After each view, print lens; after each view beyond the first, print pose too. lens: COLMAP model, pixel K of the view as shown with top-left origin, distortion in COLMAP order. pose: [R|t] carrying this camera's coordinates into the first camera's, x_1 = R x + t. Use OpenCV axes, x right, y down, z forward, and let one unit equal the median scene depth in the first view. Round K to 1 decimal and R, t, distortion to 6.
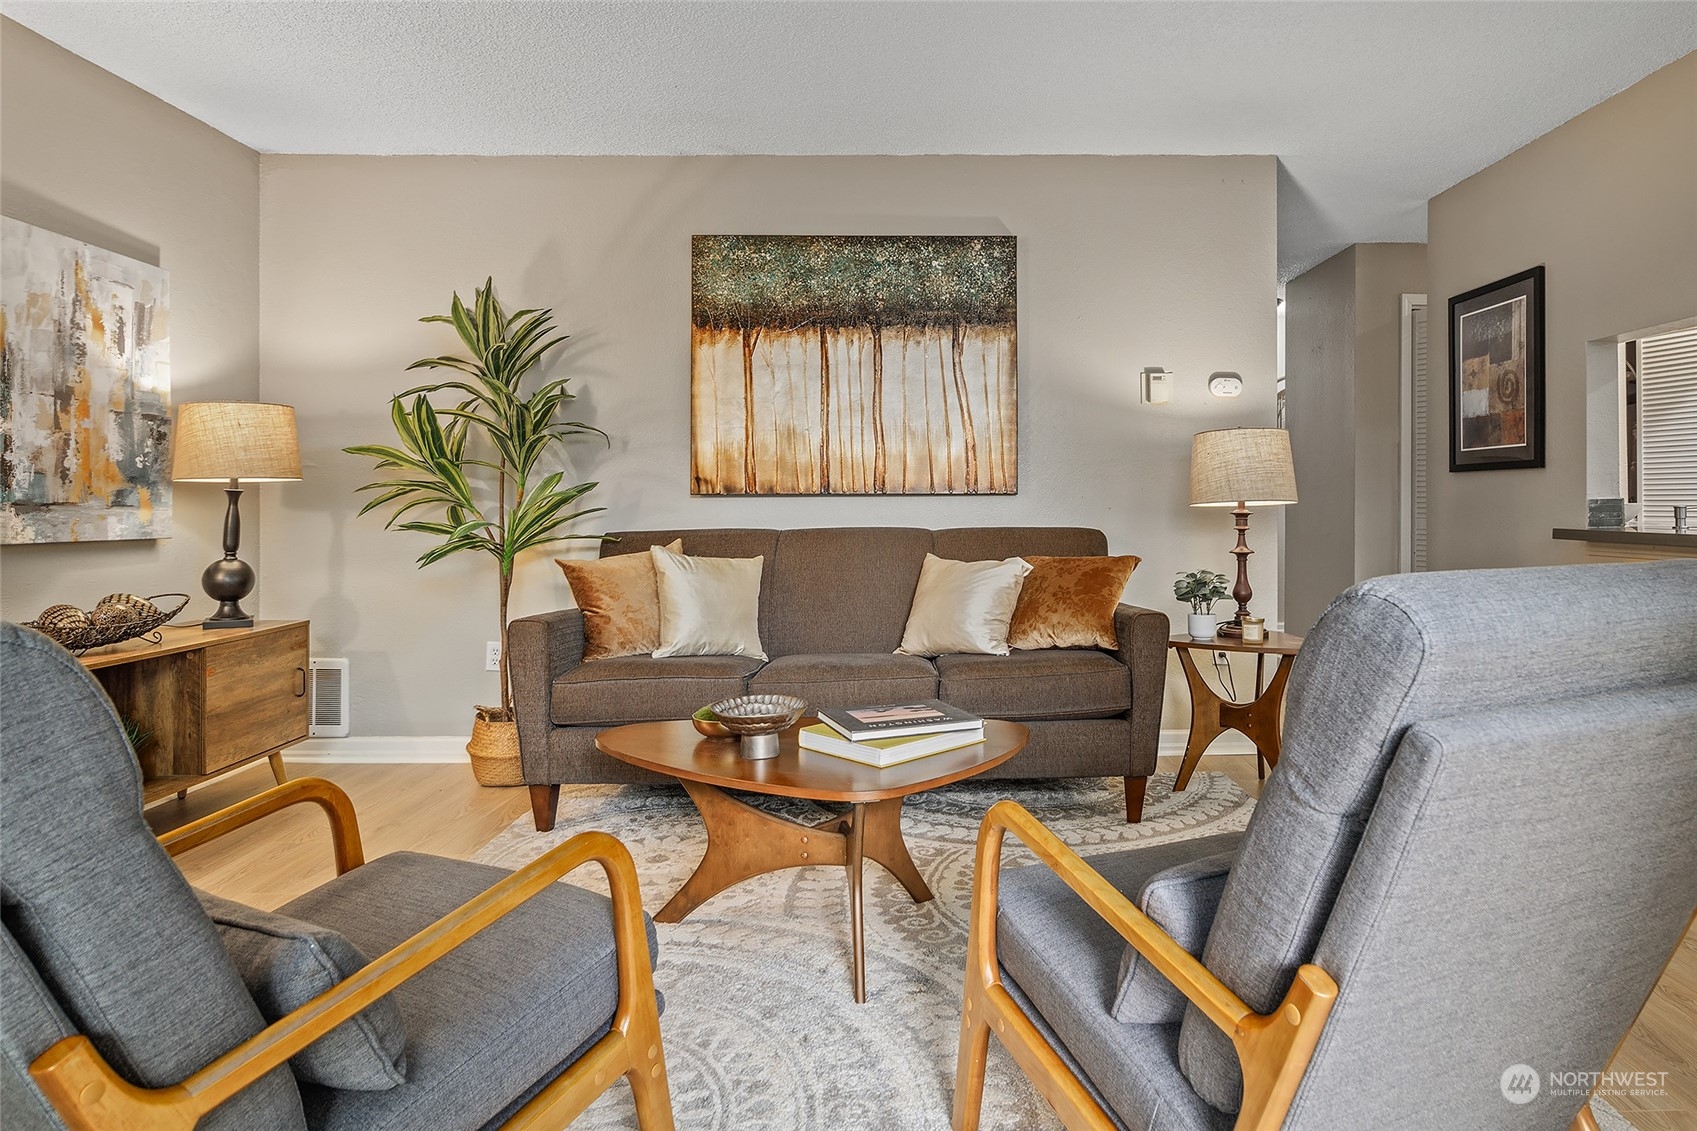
lens RADIAL K [[976.7, 0, 928.6], [0, 976.7, 505.7], [0, 0, 1]] dist [-0.016726, -0.004313]
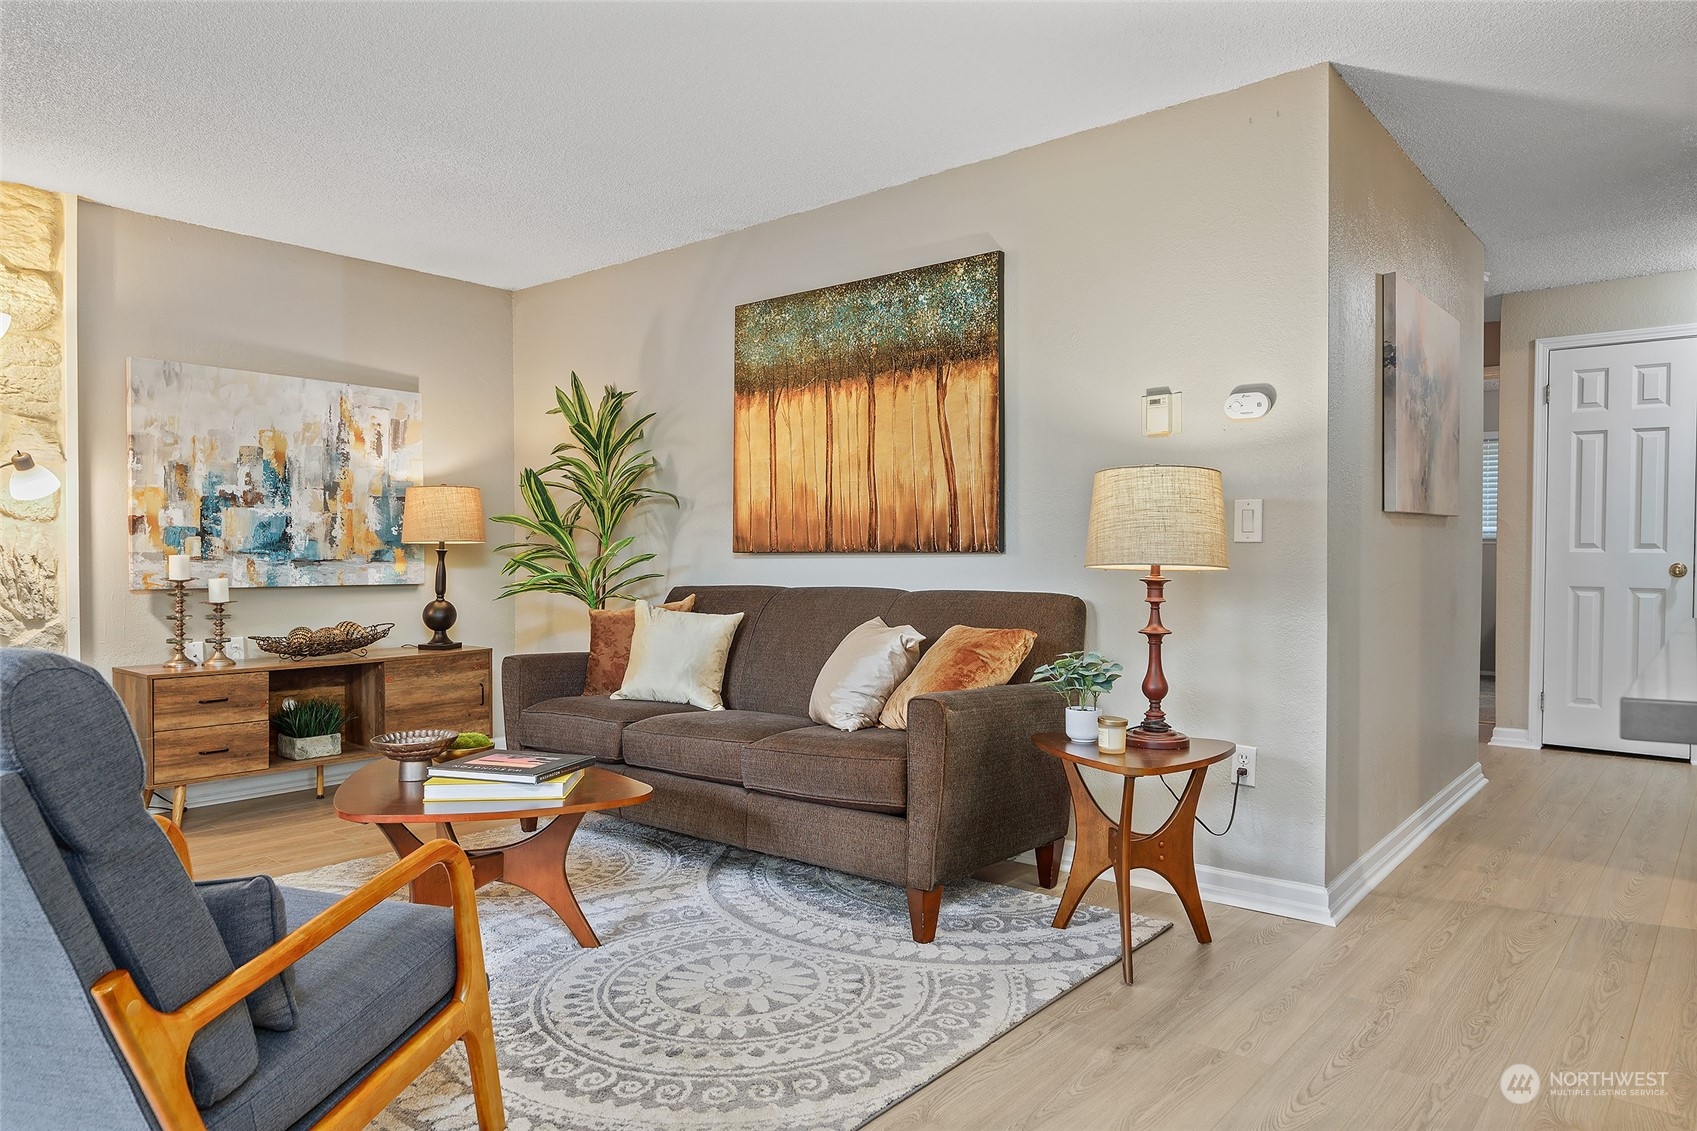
lens RADIAL K [[1056.3, 0, 850.6], [0, 1056.3, 568.7], [0, 0, 1]] dist [-0.015003, -0.000958]
pose [[0.758693, 0.011725, -0.651343, 0.669067], [-0.000520, 0.999849, 0.017393, -0.015037], [0.651448, -0.012857, 0.758584, 0.233501]]
